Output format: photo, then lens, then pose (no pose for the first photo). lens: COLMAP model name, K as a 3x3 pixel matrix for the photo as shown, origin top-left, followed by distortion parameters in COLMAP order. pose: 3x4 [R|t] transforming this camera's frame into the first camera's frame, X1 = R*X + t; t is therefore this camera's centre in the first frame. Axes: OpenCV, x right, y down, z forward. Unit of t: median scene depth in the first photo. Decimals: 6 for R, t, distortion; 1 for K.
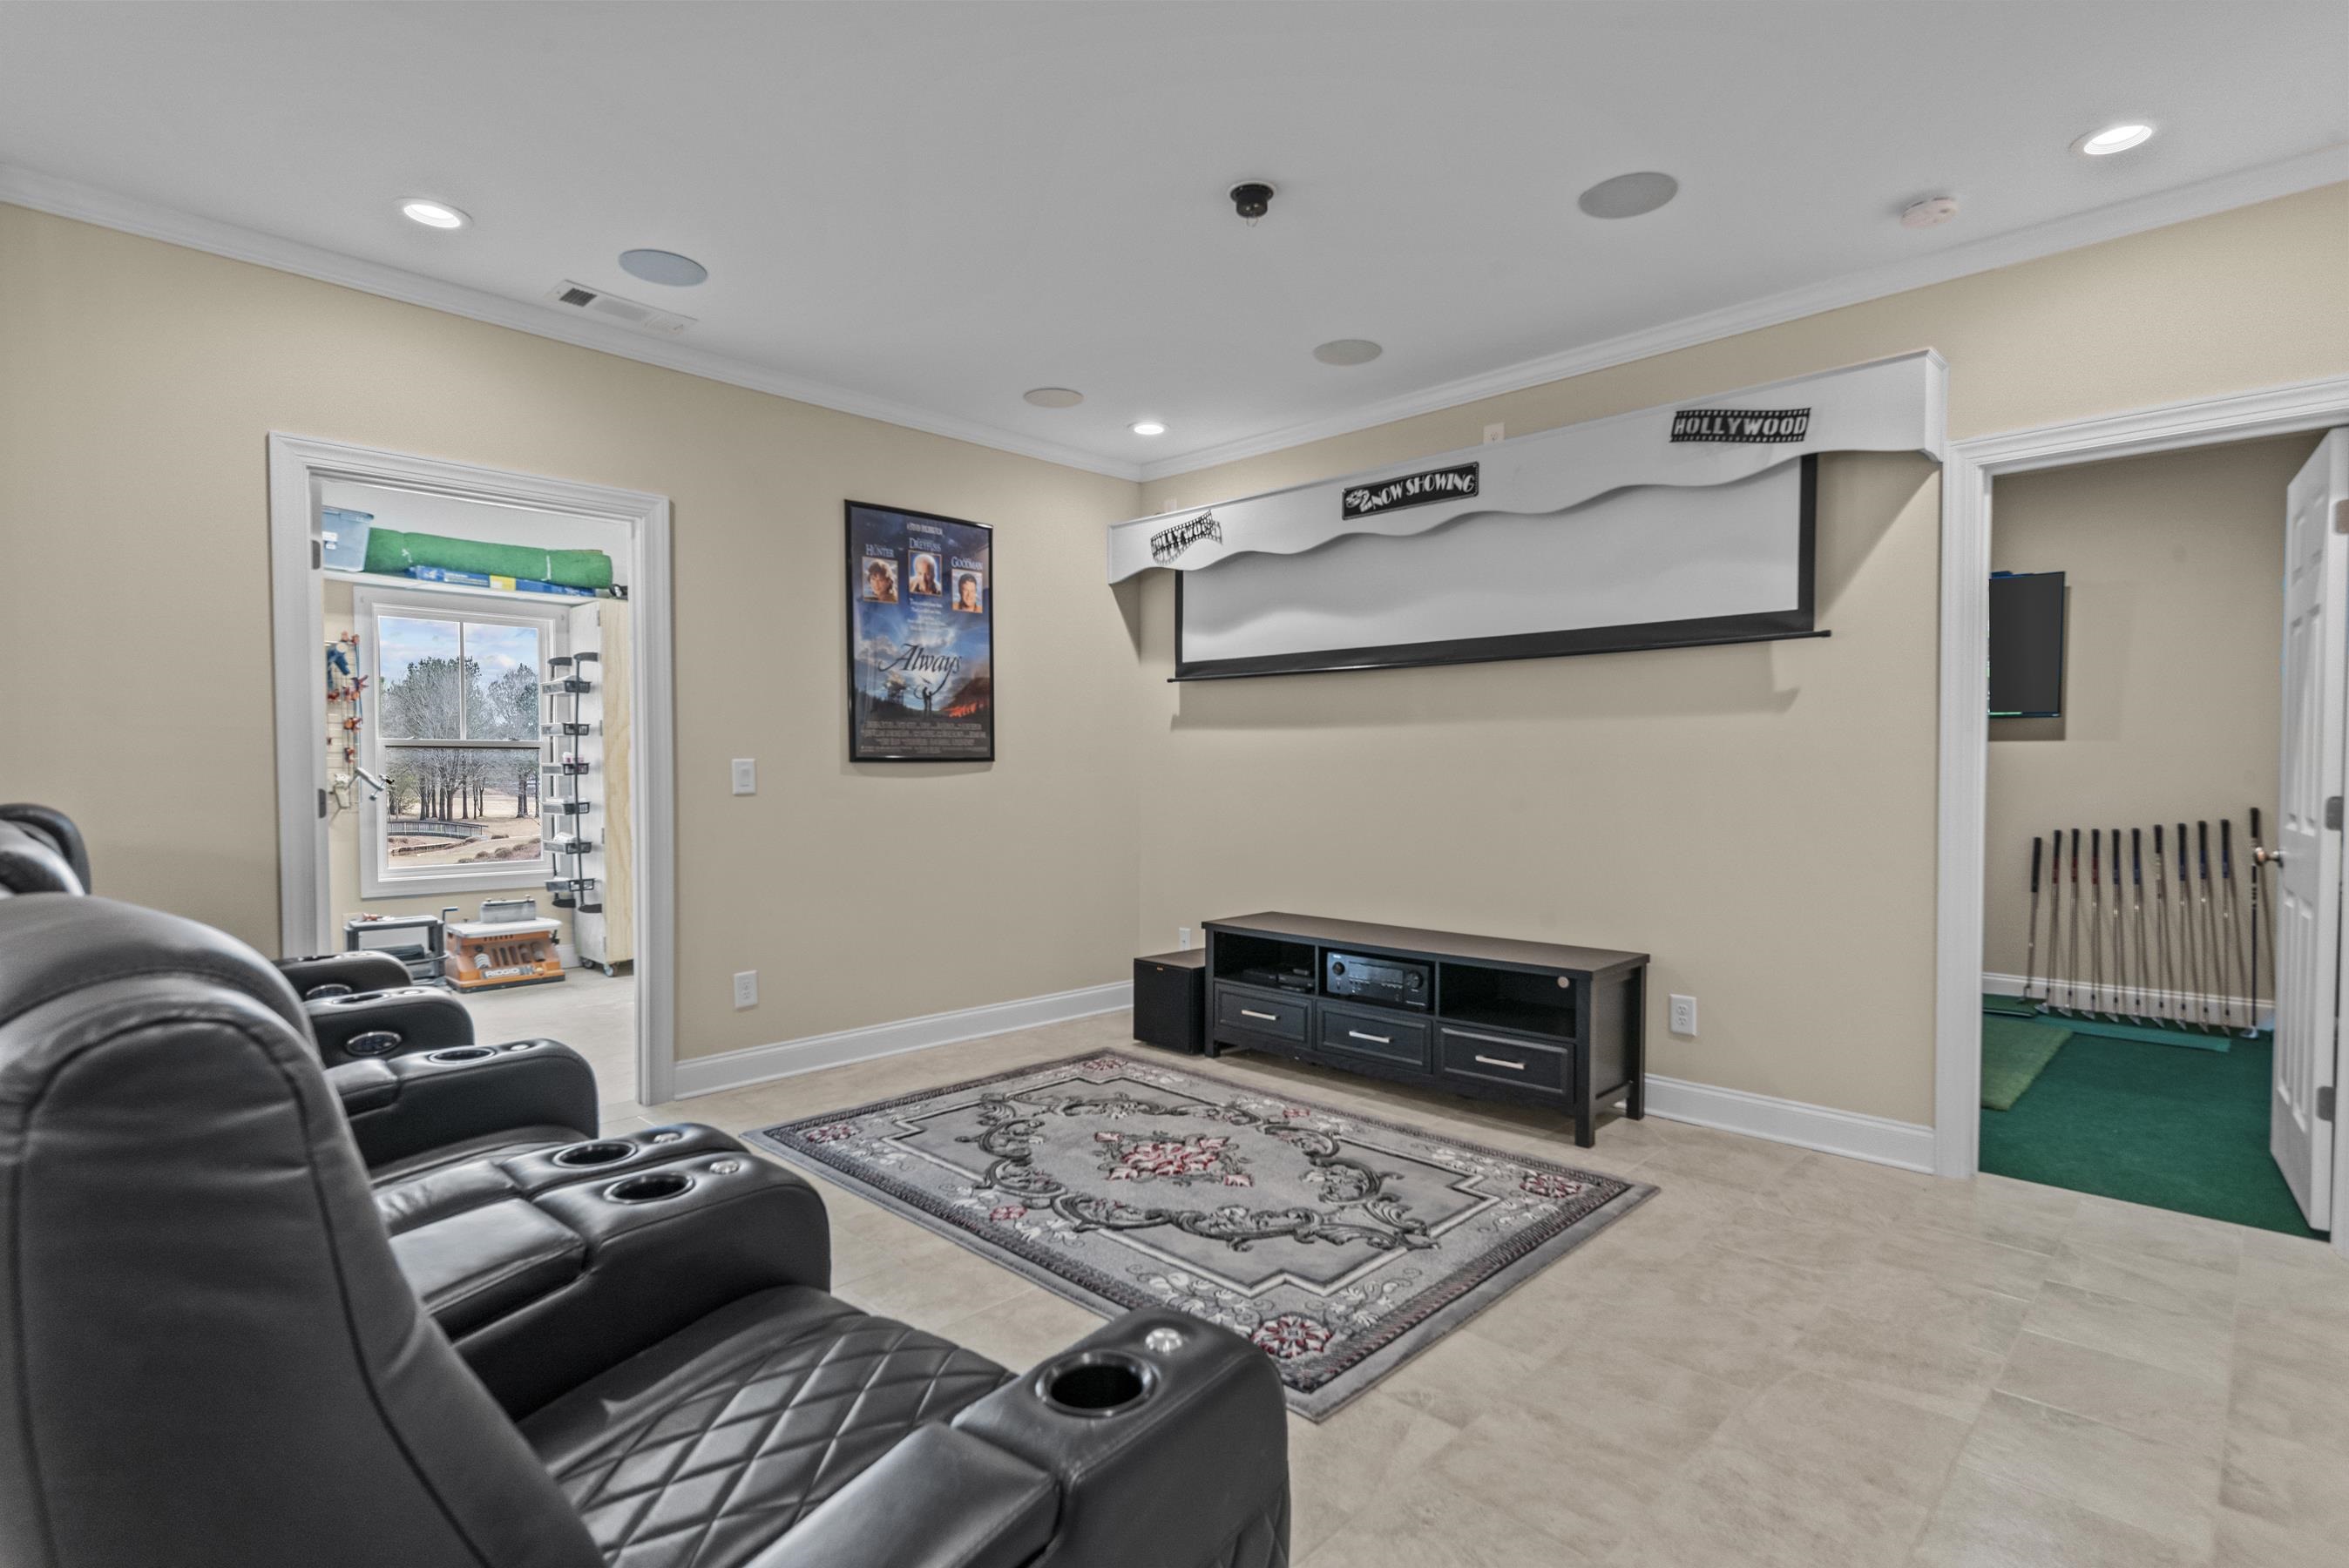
lens RADIAL K [[1134.0, 0, 1174.5], [0, 1134.0, 784.0], [0, 0, 1]] dist [0.024223, -0.000103]
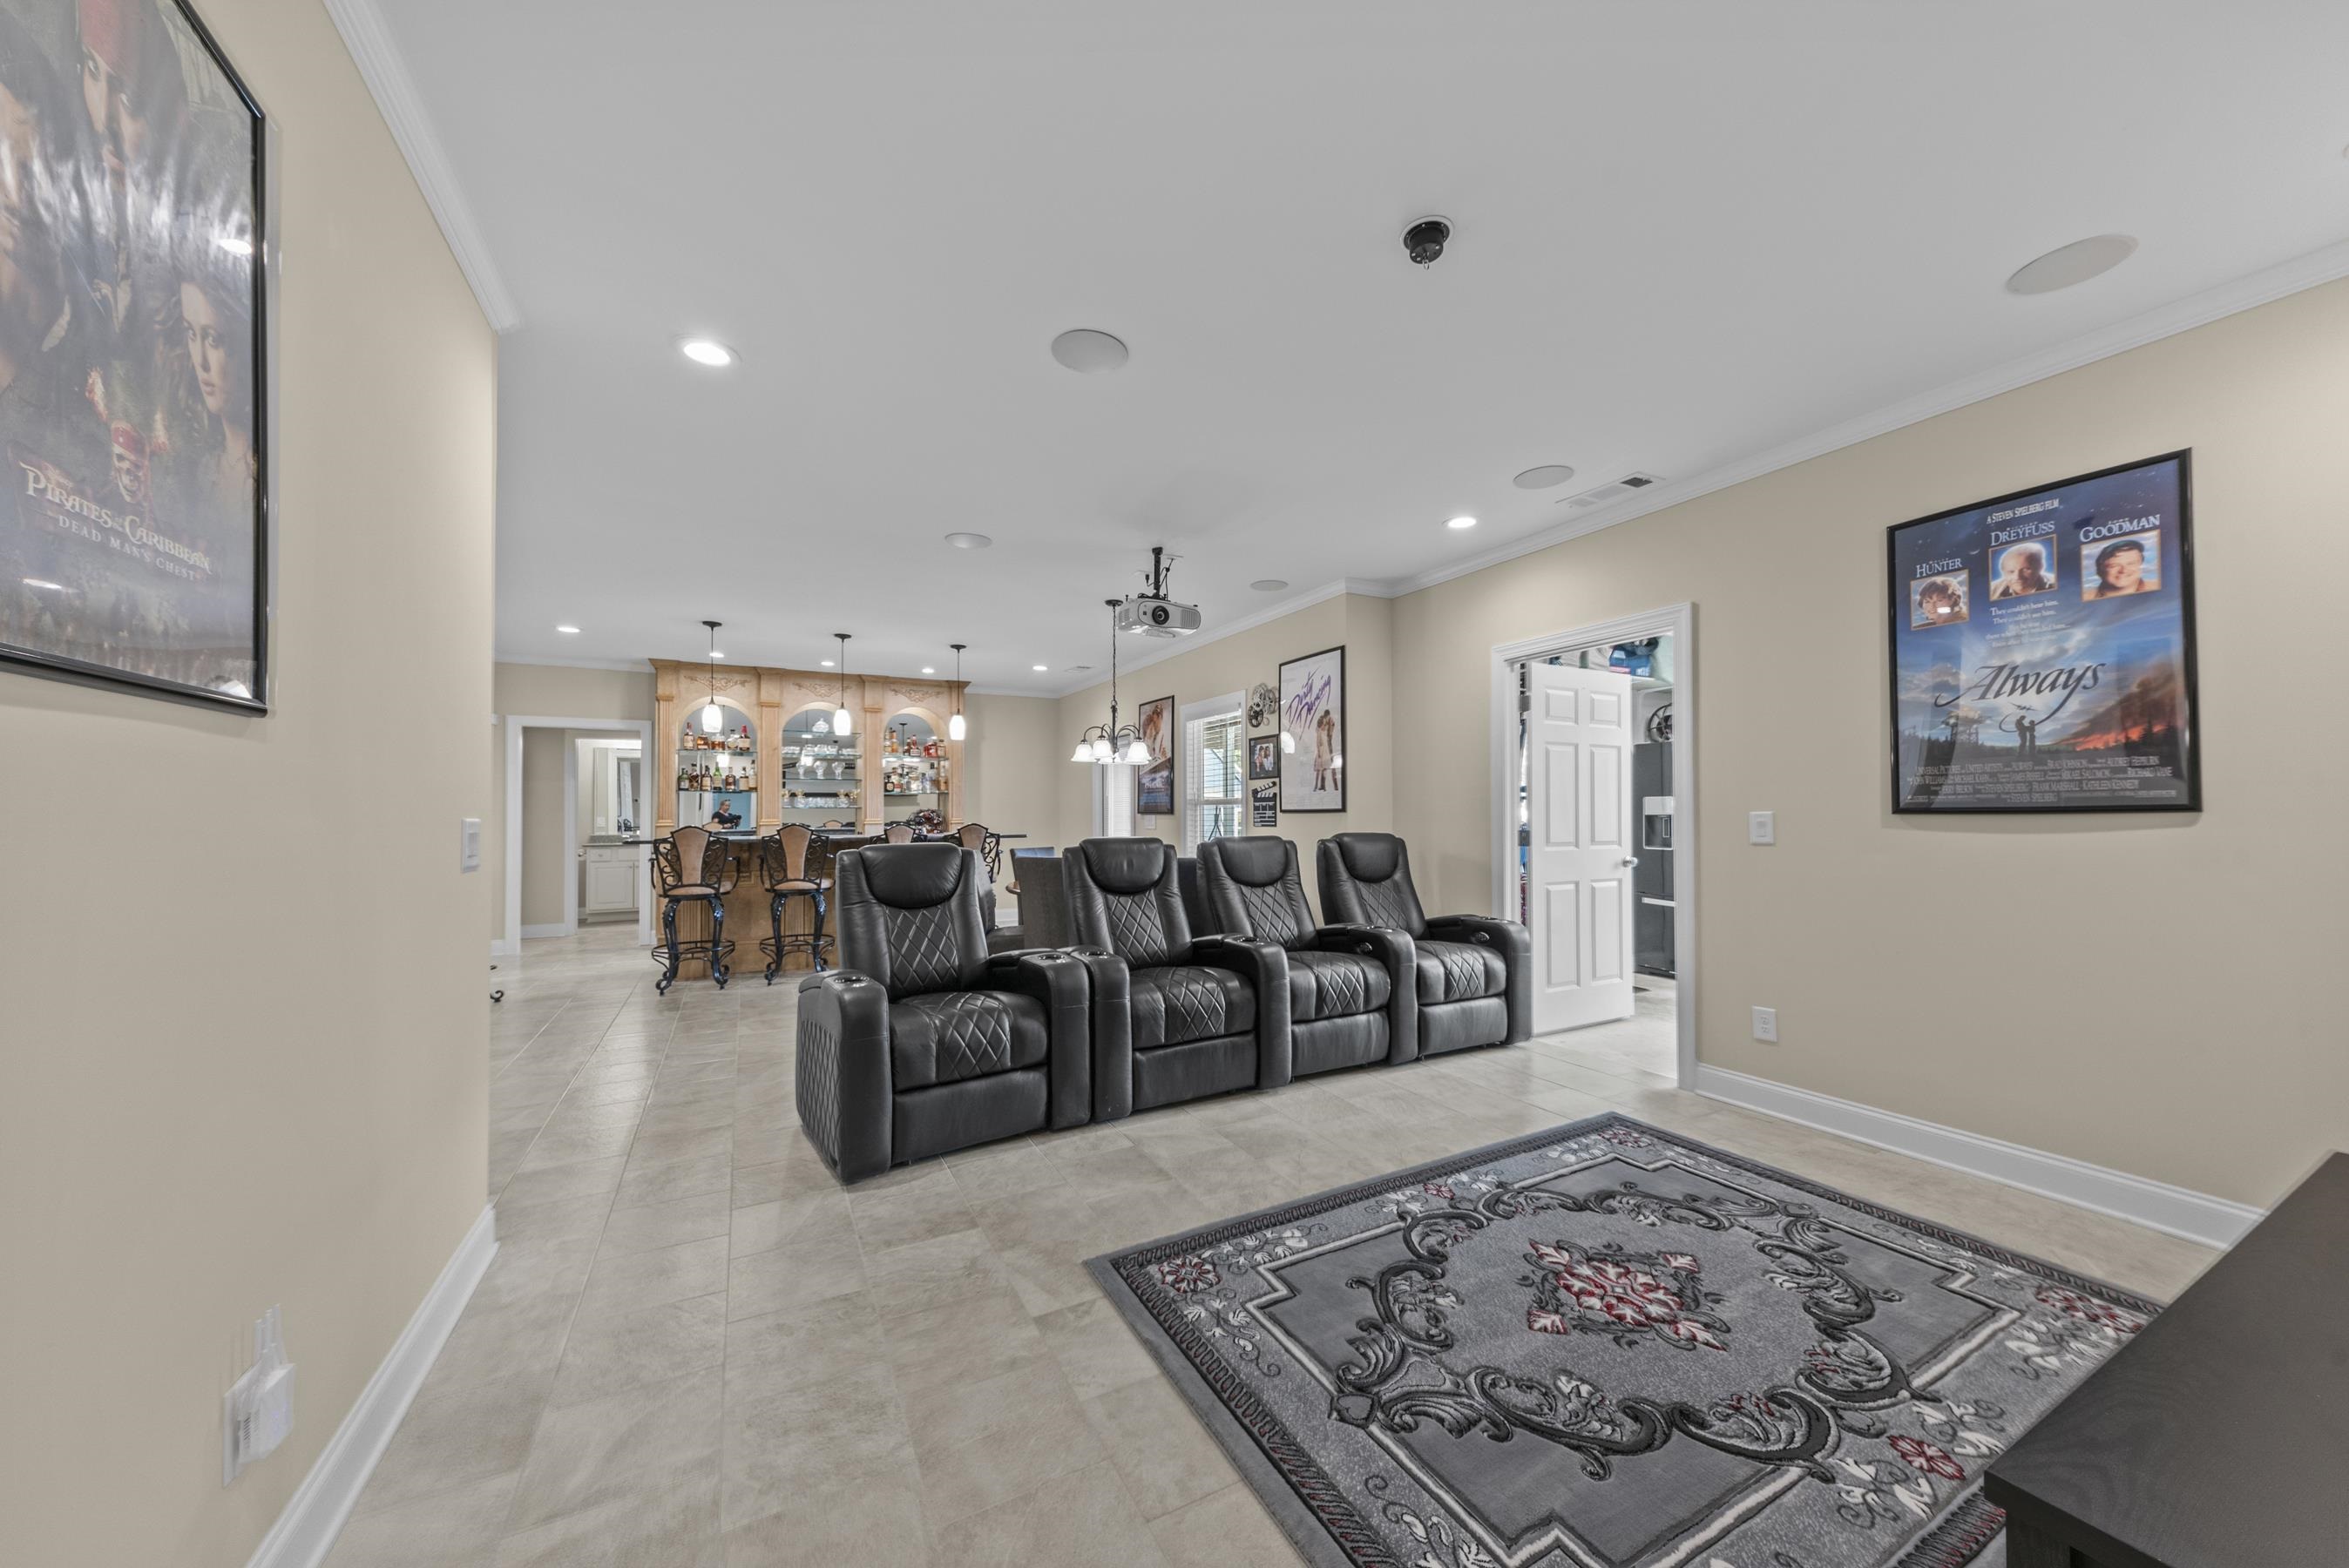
lens RADIAL K [[822.9, 0, 1173.8], [0, 822.9, 791.8], [0, 0, 1]] dist [0.002026, 0.000033]
pose [[-0.313422, -0.028960, -0.949172, 0.511321], [-0.016903, 0.999547, -0.024916, -0.010863], [0.949464, 0.008235, -0.313769, 0.660218]]
